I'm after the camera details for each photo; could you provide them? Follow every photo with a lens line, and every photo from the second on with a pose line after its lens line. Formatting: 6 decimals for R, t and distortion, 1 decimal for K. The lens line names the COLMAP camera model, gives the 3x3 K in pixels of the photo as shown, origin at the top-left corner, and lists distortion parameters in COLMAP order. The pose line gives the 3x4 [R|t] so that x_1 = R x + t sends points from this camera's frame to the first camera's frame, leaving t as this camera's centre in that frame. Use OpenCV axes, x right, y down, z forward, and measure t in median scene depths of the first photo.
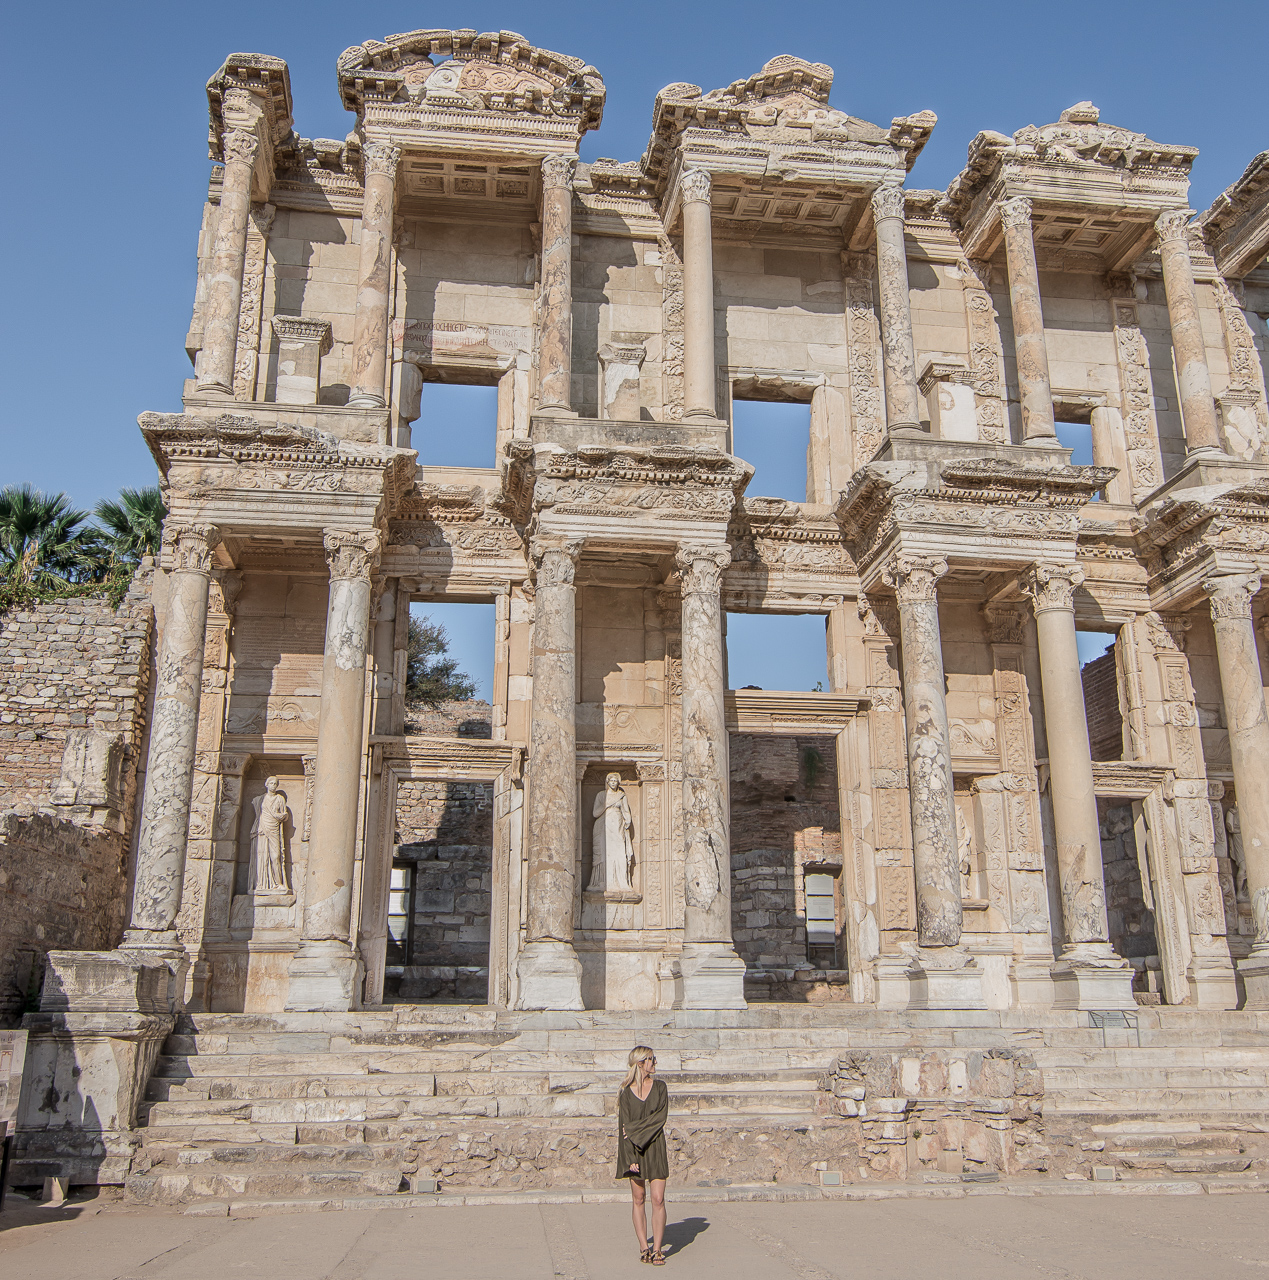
lens RADIAL K [[1321.4, 0, 628.1], [0, 1321.4, 591.2], [0, 0, 1]] dist [0.003033, 0.000000]
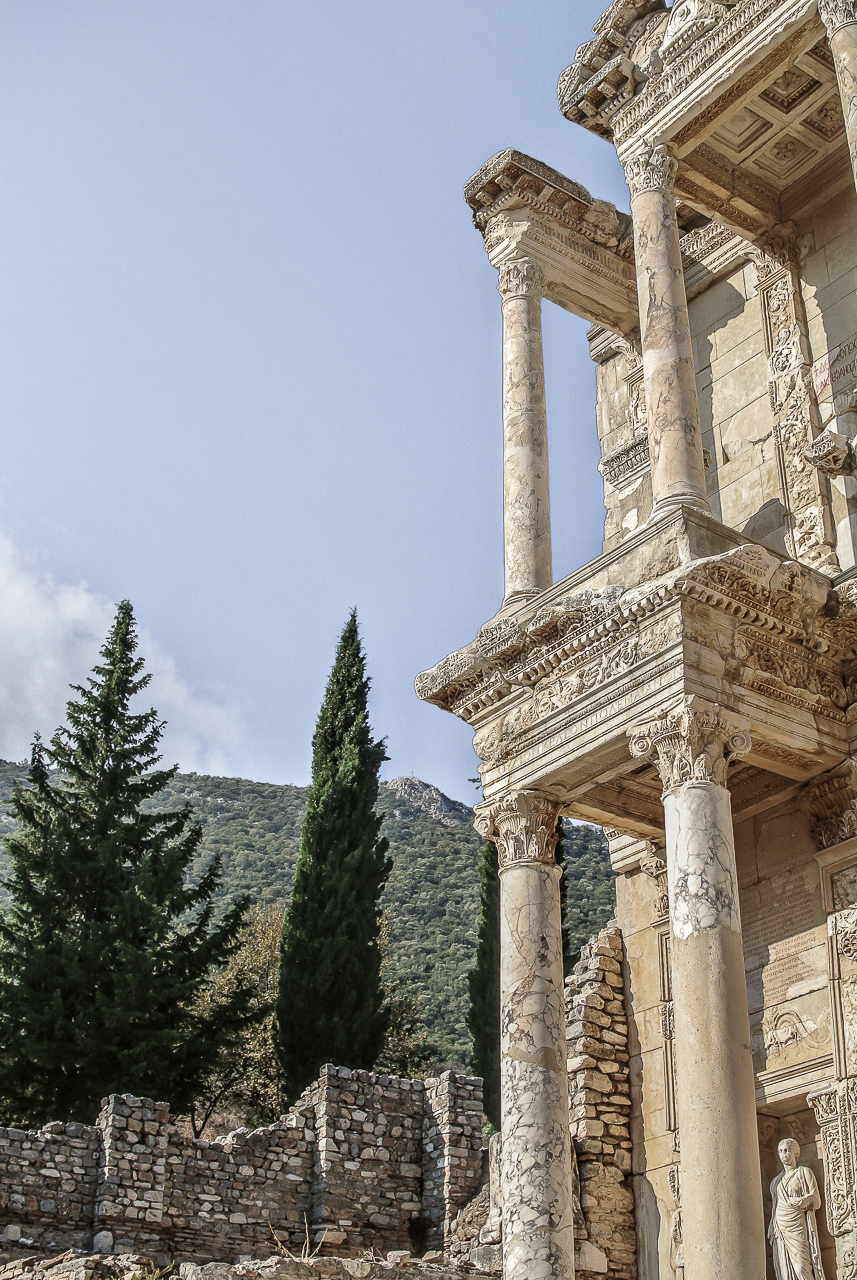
lens RADIAL K [[1788.9, 0, 427.3], [0, 1788.9, 638.6], [0, 0, 1]] dist [-0.165297, 0.000000]
pose [[0.473041, -0.424826, -0.771852, 0.338469], [0.263724, 0.904176, -0.336029, 0.148155], [0.840643, -0.044600, 0.539749, 0.414929]]
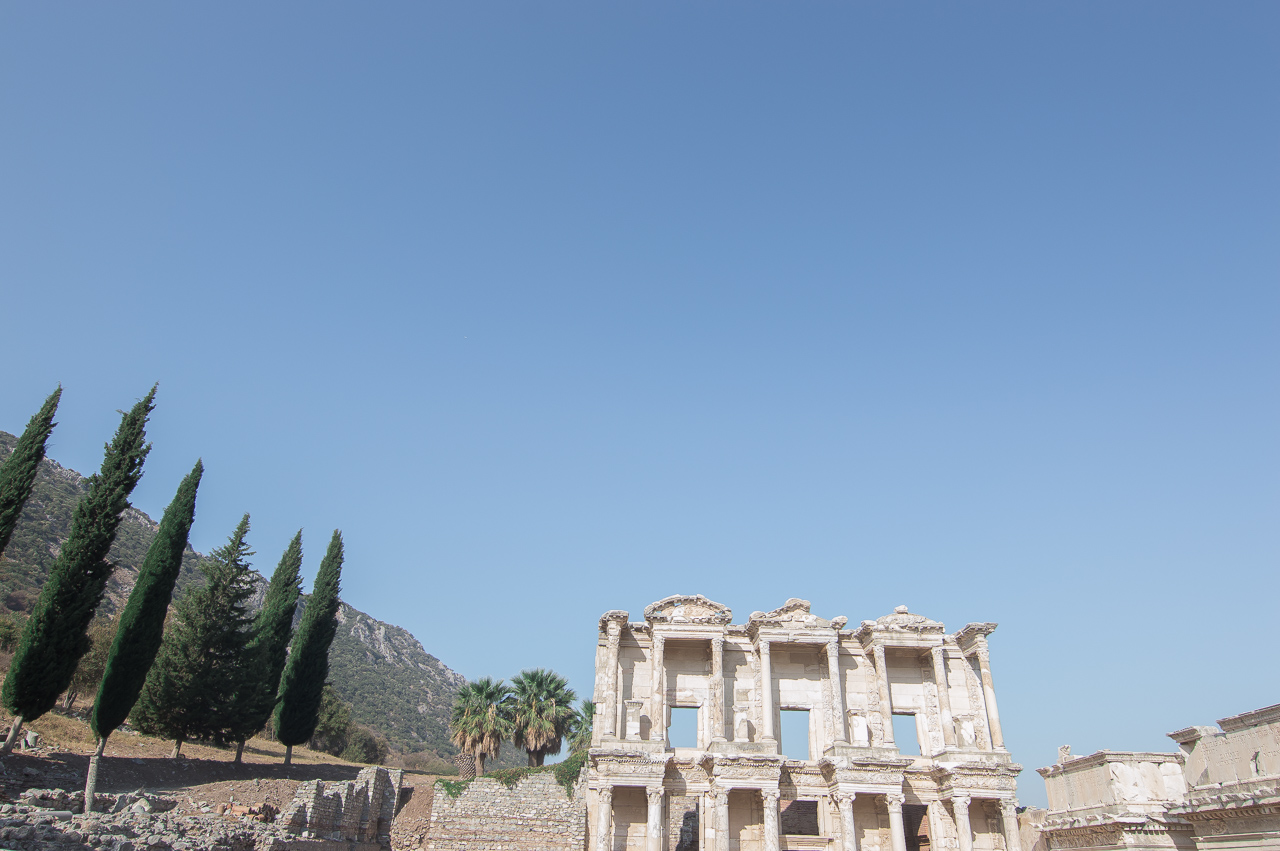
lens RADIAL K [[814.8, 0, 639.4], [0, 814.8, 423.4], [0, 0, 1]] dist [-0.003922, -0.002304]
pose [[0.992882, -0.029020, -0.115509, -0.000669], [0.006556, 0.981707, -0.190287, -0.456709], [0.118918, 0.188175, 0.974910, -0.902256]]
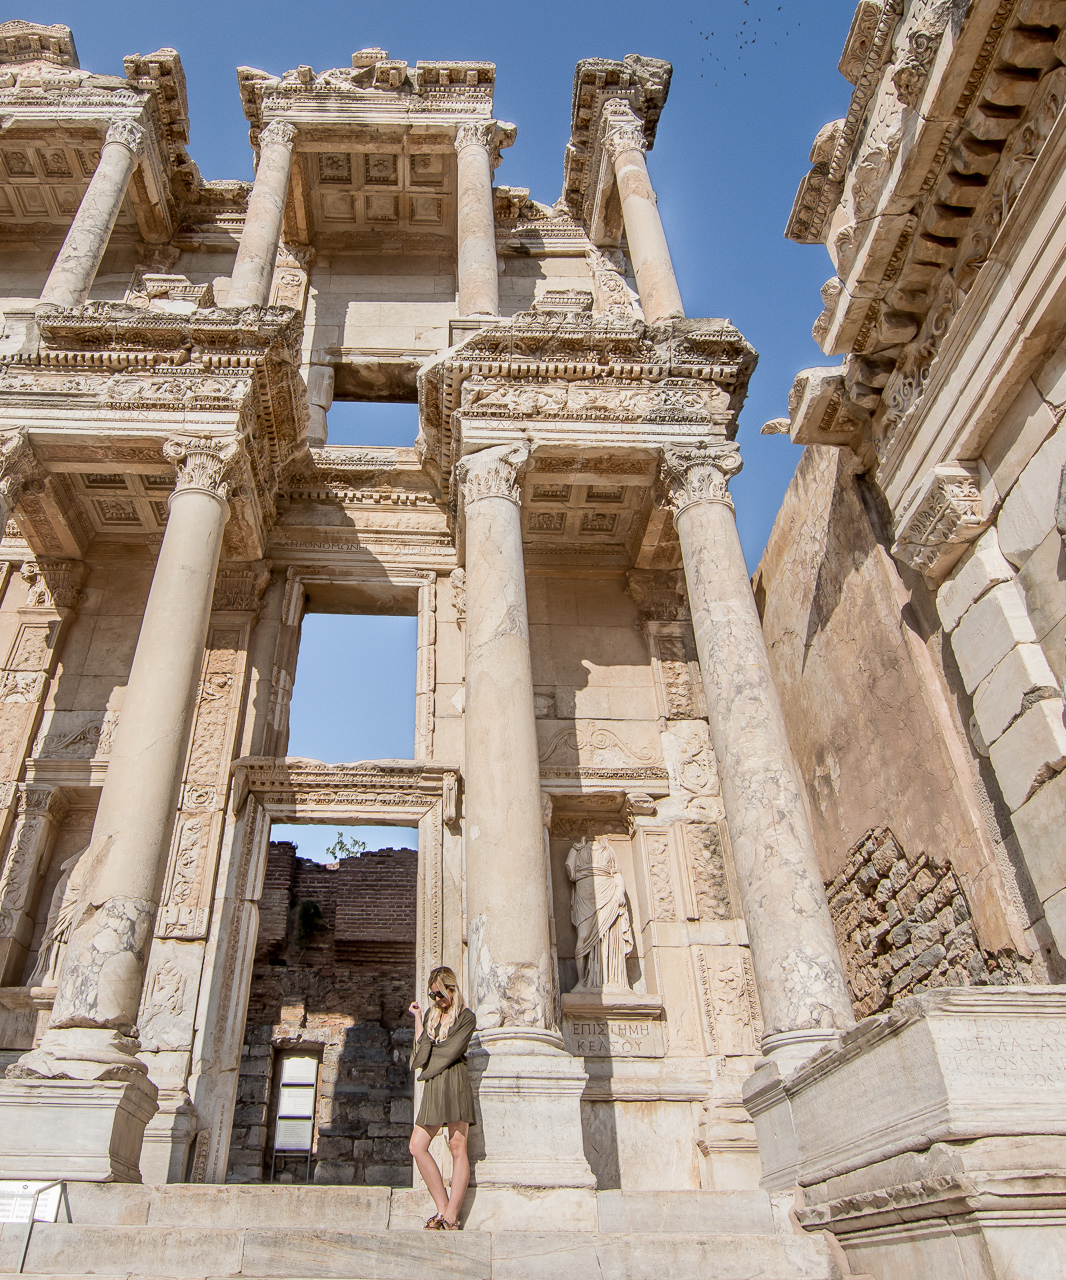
lens RADIAL K [[936.5, 0, 435.5], [0, 936.5, 607.3], [0, 0, 1]] dist [0.000614, -0.008577]
pose [[0.991294, -0.070413, -0.111261, 0.463316], [0.031870, 0.948184, -0.316120, 0.203051], [0.127755, 0.309822, 0.942172, 0.565933]]
